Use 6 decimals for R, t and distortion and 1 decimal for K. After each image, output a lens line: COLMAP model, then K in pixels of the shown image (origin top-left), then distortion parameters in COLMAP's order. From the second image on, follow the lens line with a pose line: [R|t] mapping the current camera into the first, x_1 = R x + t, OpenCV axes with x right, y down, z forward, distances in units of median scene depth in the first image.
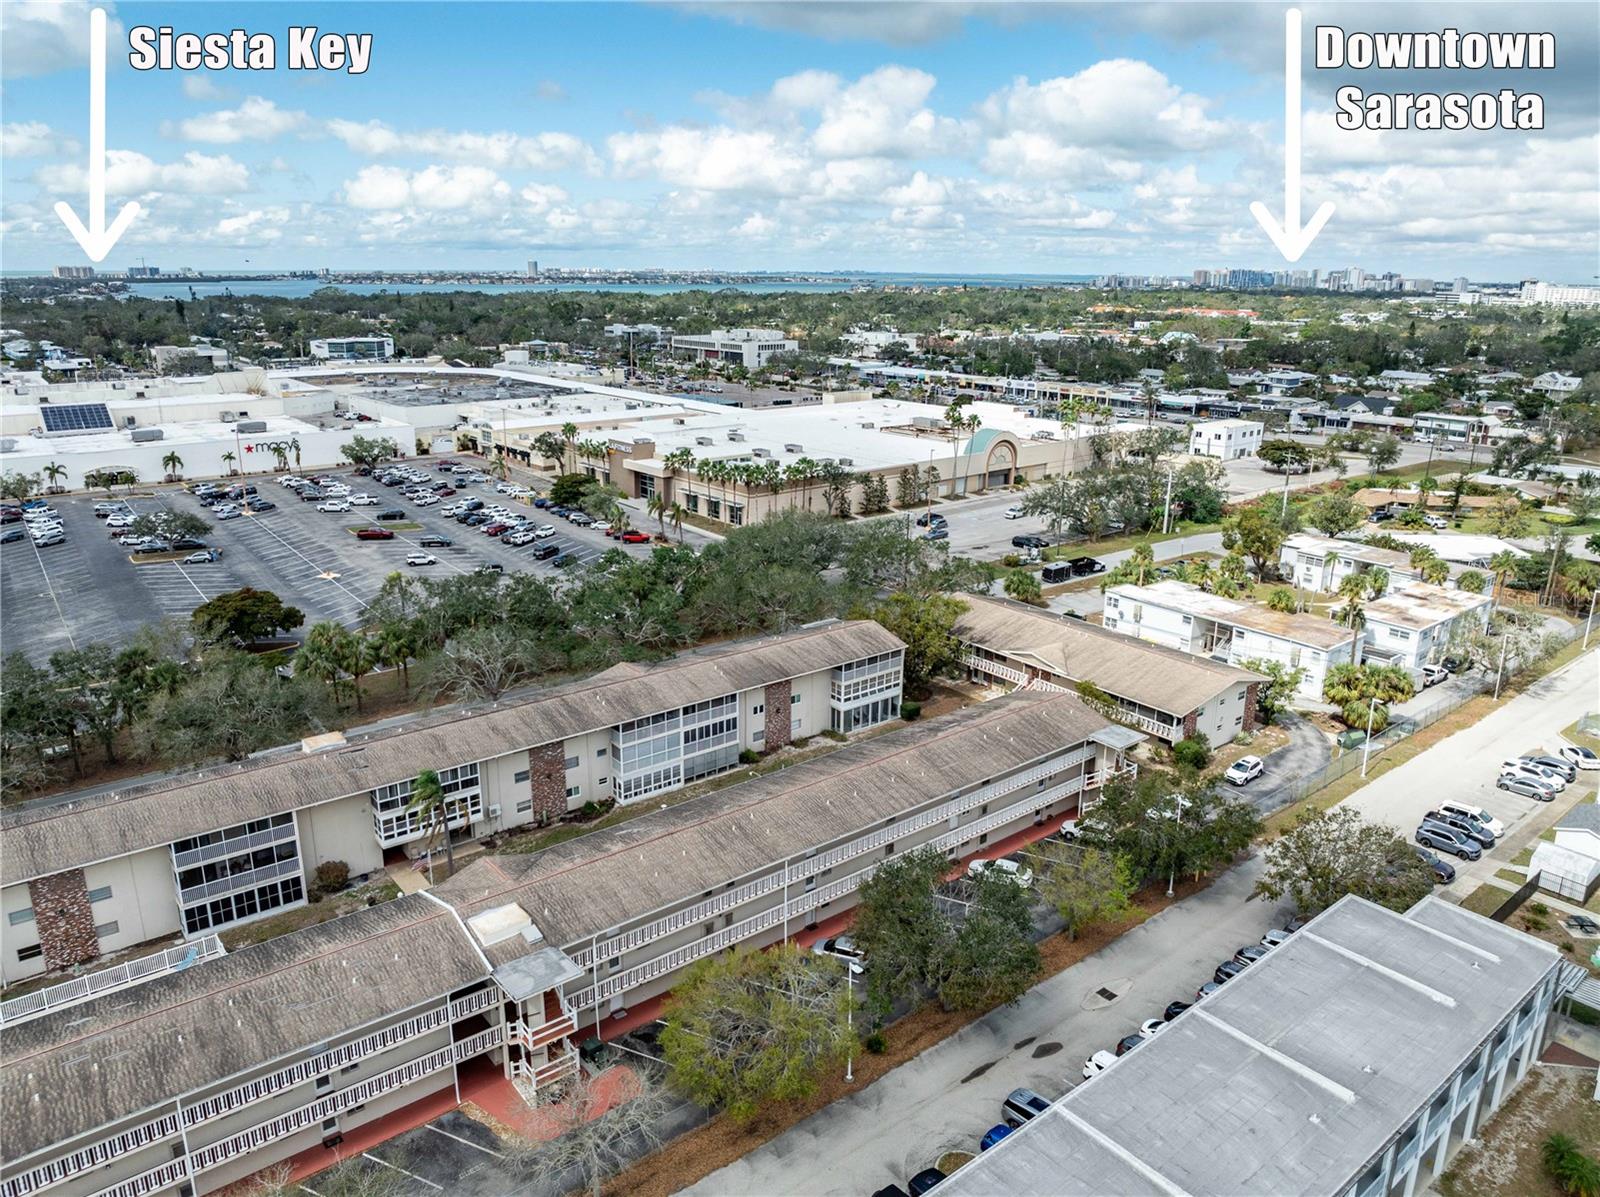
lens RADIAL K [[1125.0, 0, 815.4], [0, 1125.0, 586.0], [0, 0, 1]] dist [-0.045790, 0.011337]
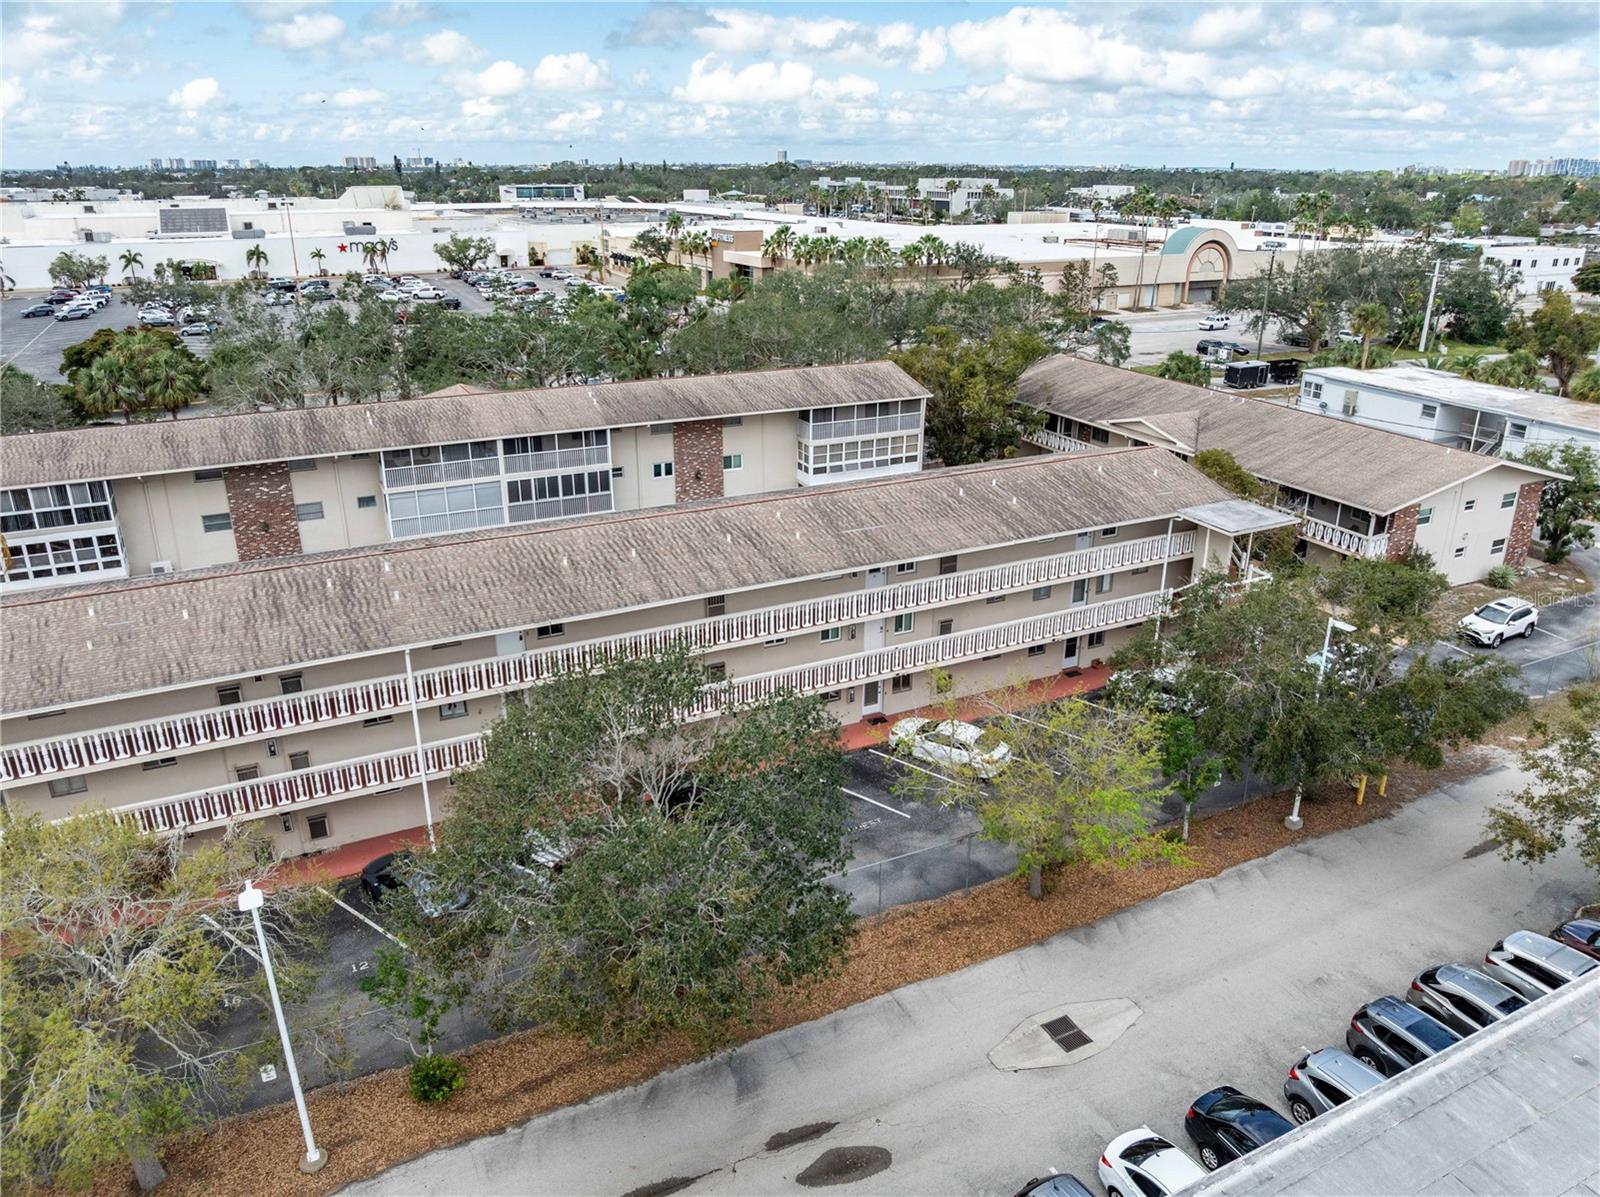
lens RADIAL K [[1125.0, 0, 814.7], [0, 1125.0, 595.2], [0, 0, 1]] dist [-0.045790, 0.011337]
pose [[0.976567, 0.071585, -0.202960, 0.144134], [-0.052565, 0.993836, 0.097607, 0.100192], [0.208696, -0.084651, 0.974310, 0.351022]]
